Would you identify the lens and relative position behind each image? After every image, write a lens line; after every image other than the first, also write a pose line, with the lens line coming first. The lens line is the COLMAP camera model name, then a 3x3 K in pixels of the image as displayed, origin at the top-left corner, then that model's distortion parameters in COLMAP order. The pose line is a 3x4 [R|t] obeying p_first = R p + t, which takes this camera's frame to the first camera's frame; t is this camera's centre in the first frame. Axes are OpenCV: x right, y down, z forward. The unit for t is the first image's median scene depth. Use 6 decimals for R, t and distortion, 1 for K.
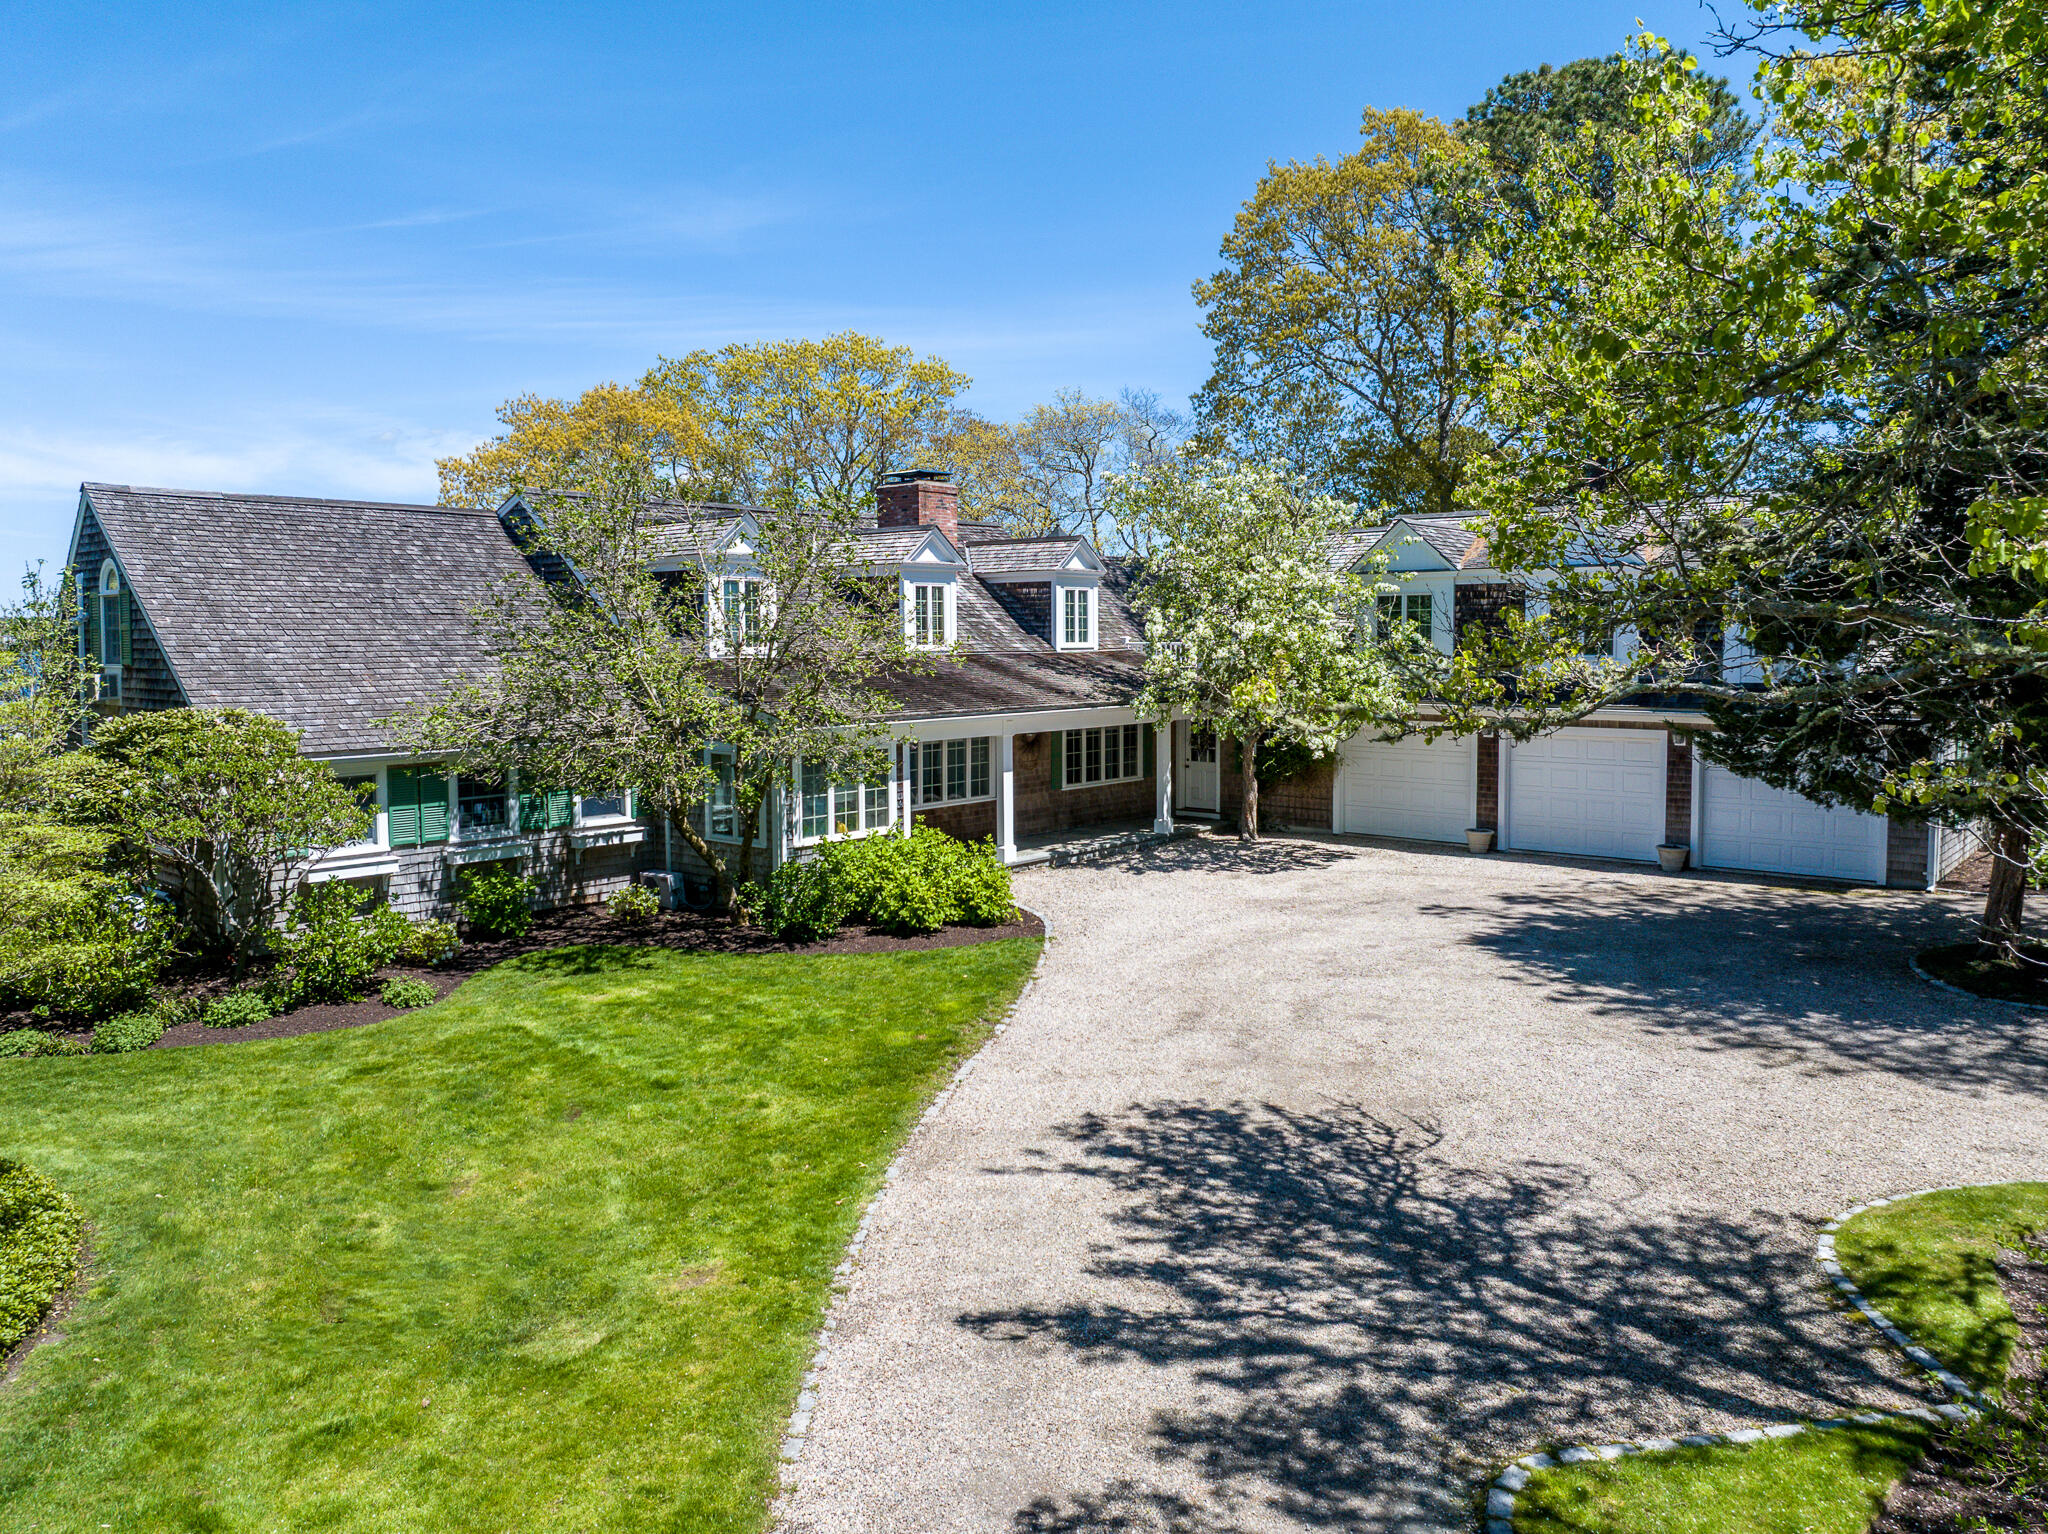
lens RADIAL K [[1422.7, 0, 1032.1], [0, 1422.7, 774.4], [0, 0, 1]] dist [-0.041545, -0.002761]
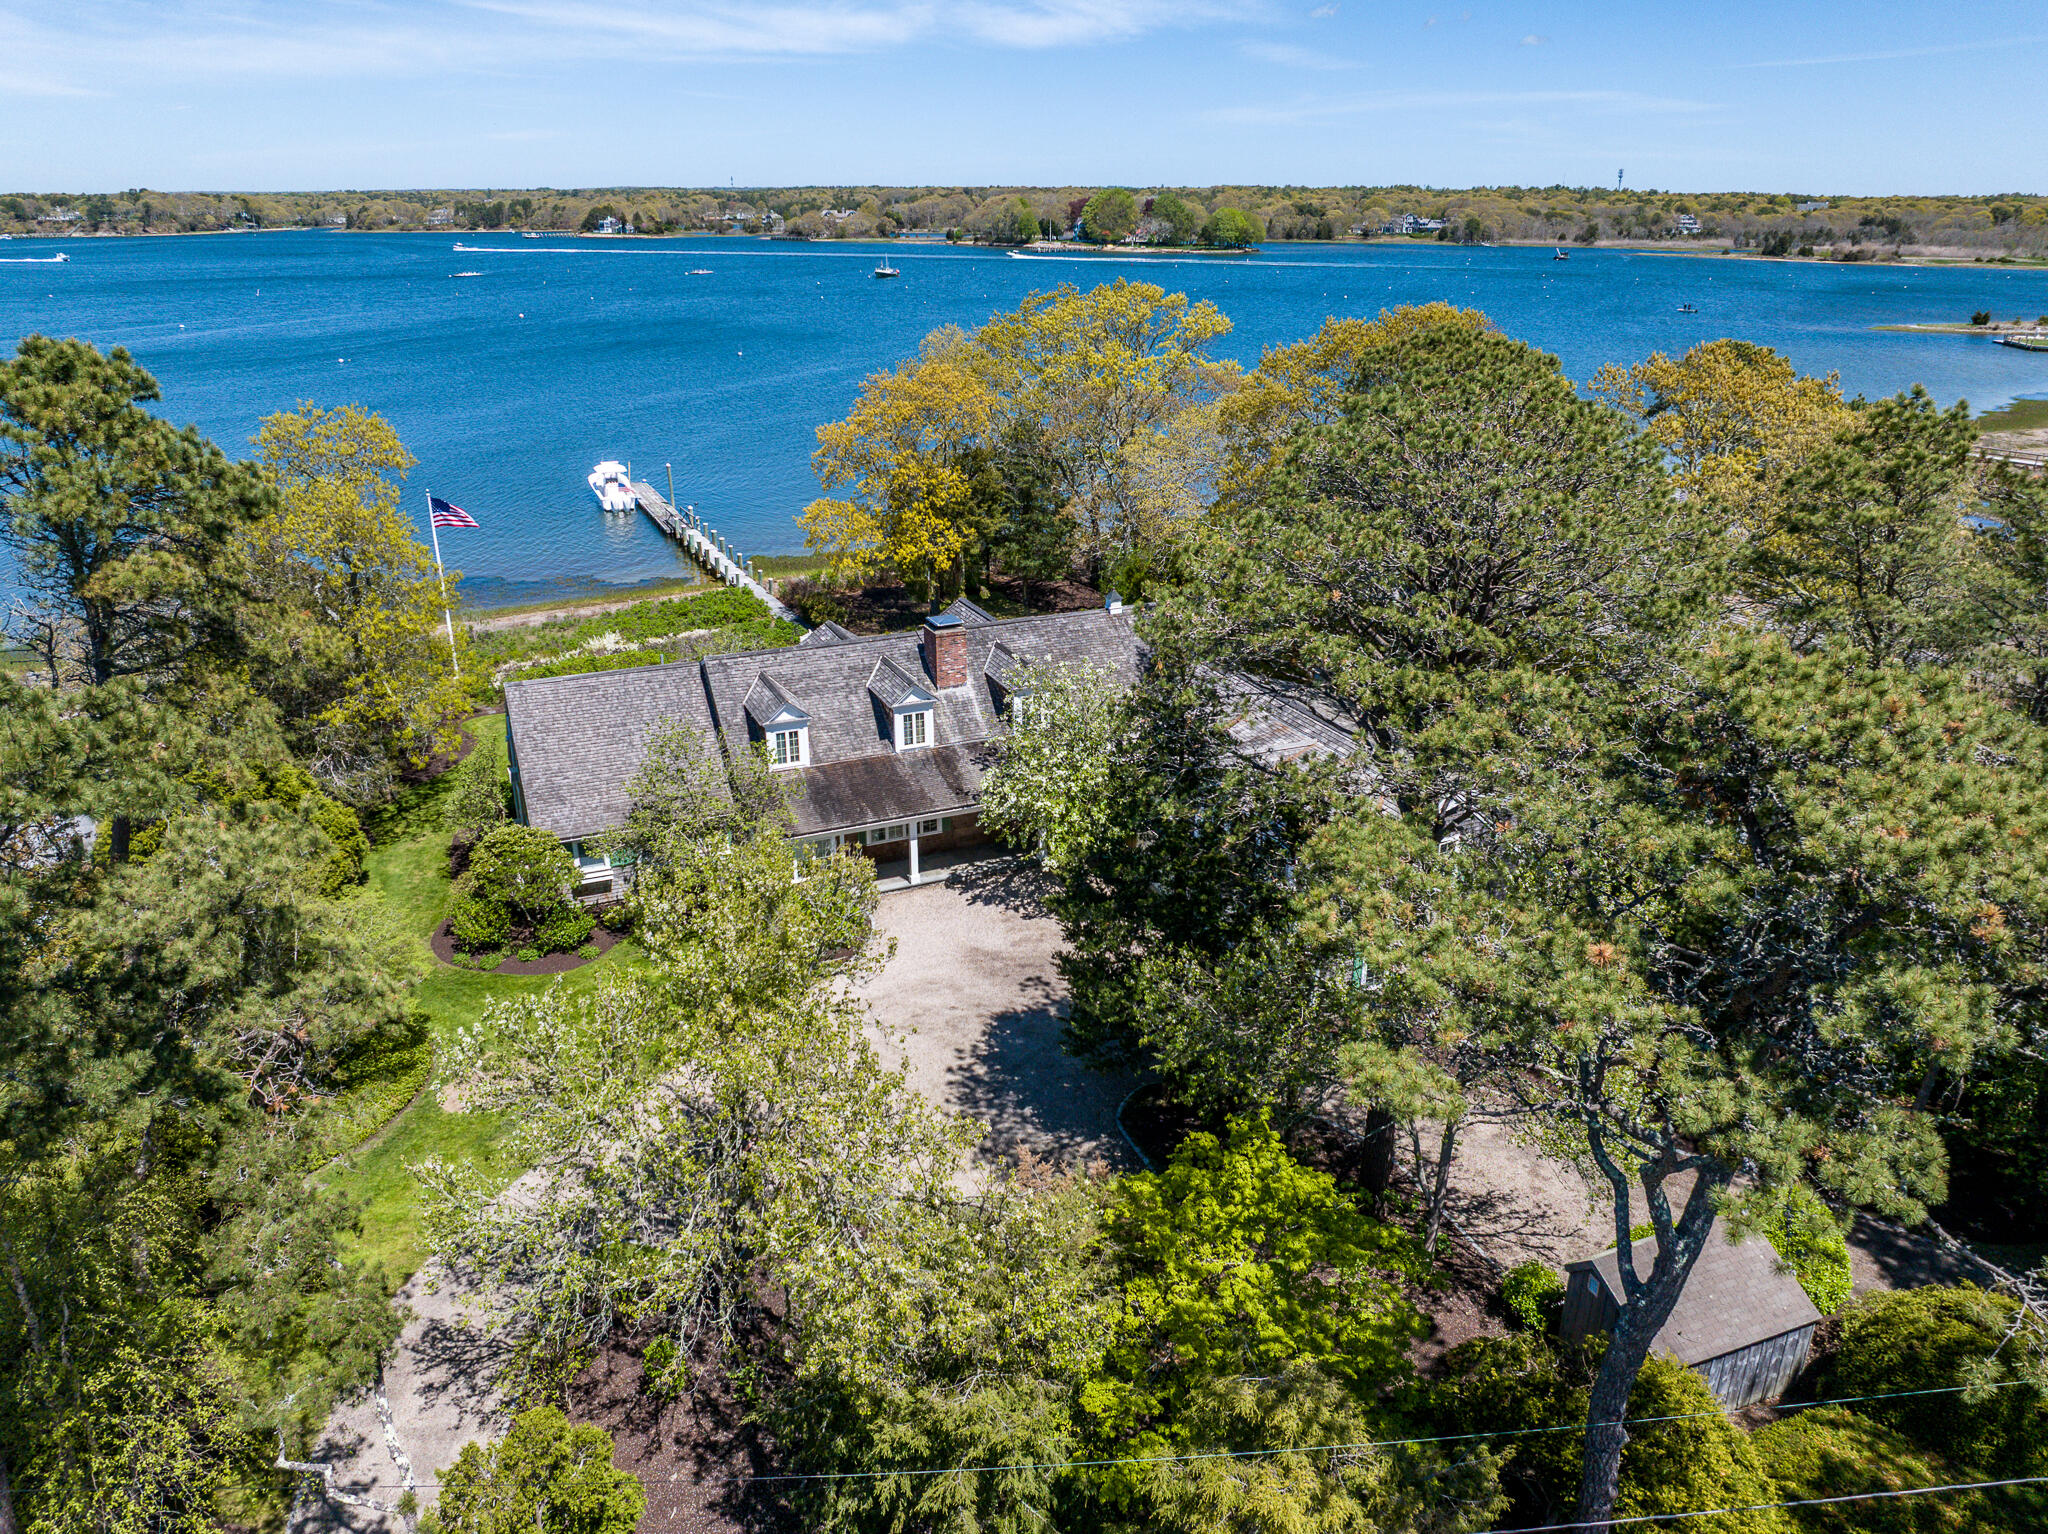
lens RADIAL K [[1422.7, 0, 1032.1], [0, 1422.7, 774.4], [0, 0, 1]] dist [-0.041545, -0.002761]
pose [[0.903474, 0.163415, -0.396271, 0.904598], [-0.043772, 0.954817, 0.293953, -0.681747], [0.426403, -0.248234, 0.869805, -0.596962]]
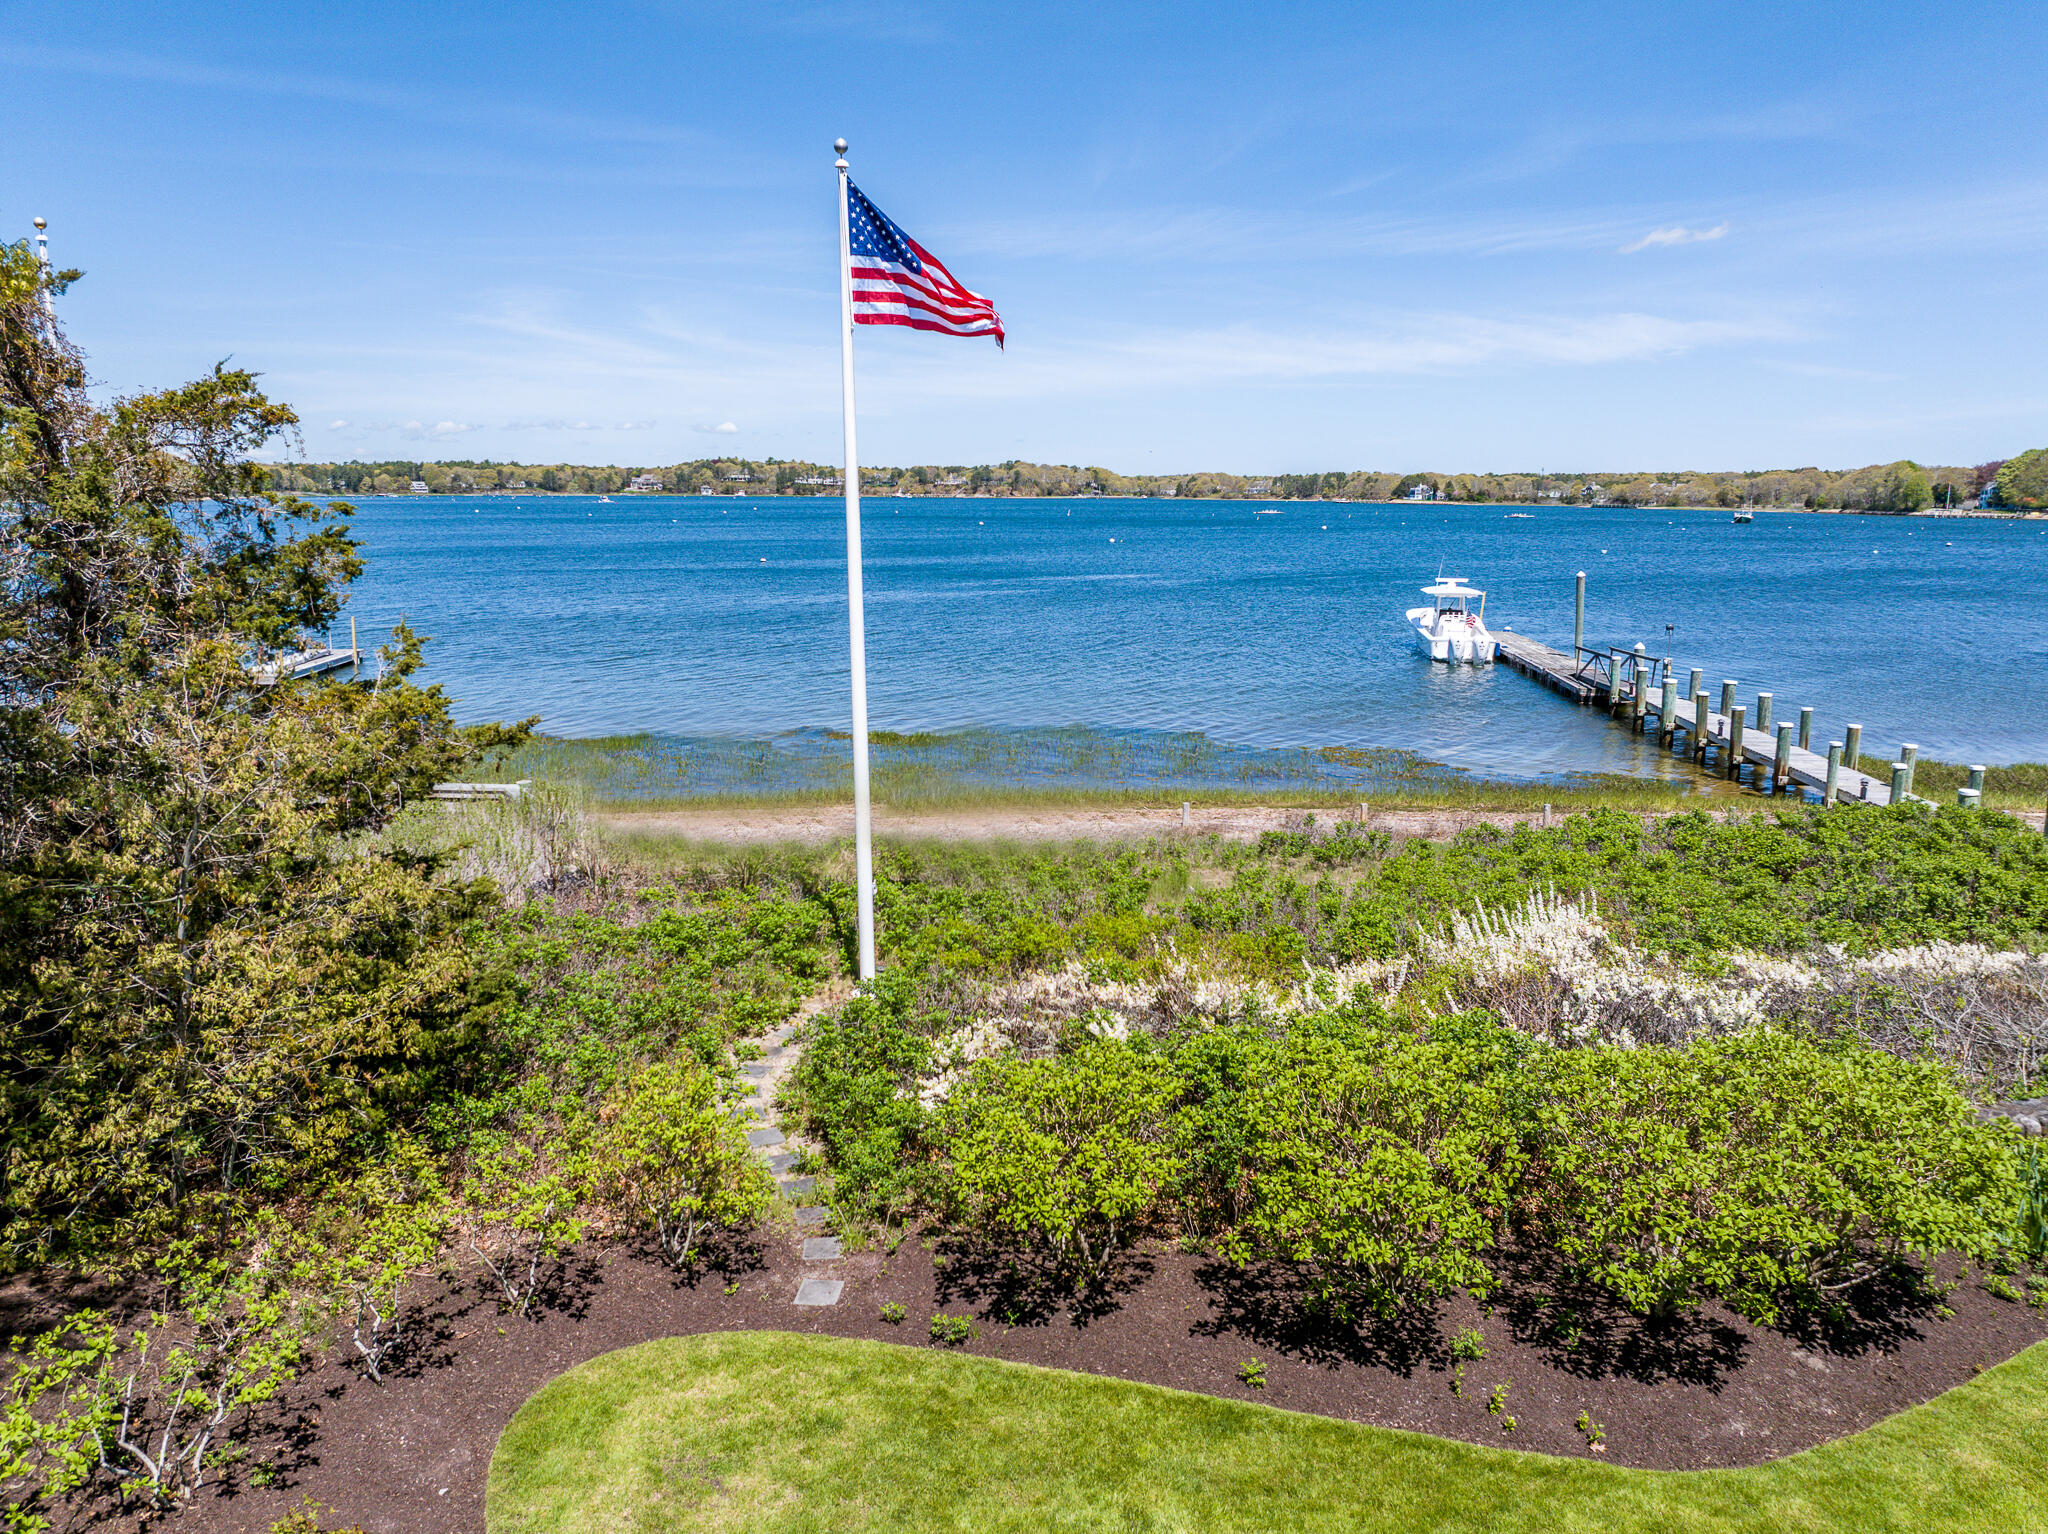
lens RADIAL K [[1424.5, 0, 1030.5], [0, 1424.5, 763.8], [0, 0, 1]] dist [-0.055533, 0.019812]
pose [[0.560567, 0.156926, -0.813104, -0.808726], [-0.084465, 0.987595, 0.132370, -0.158478], [0.823790, -0.005523, 0.566868, 1.201958]]
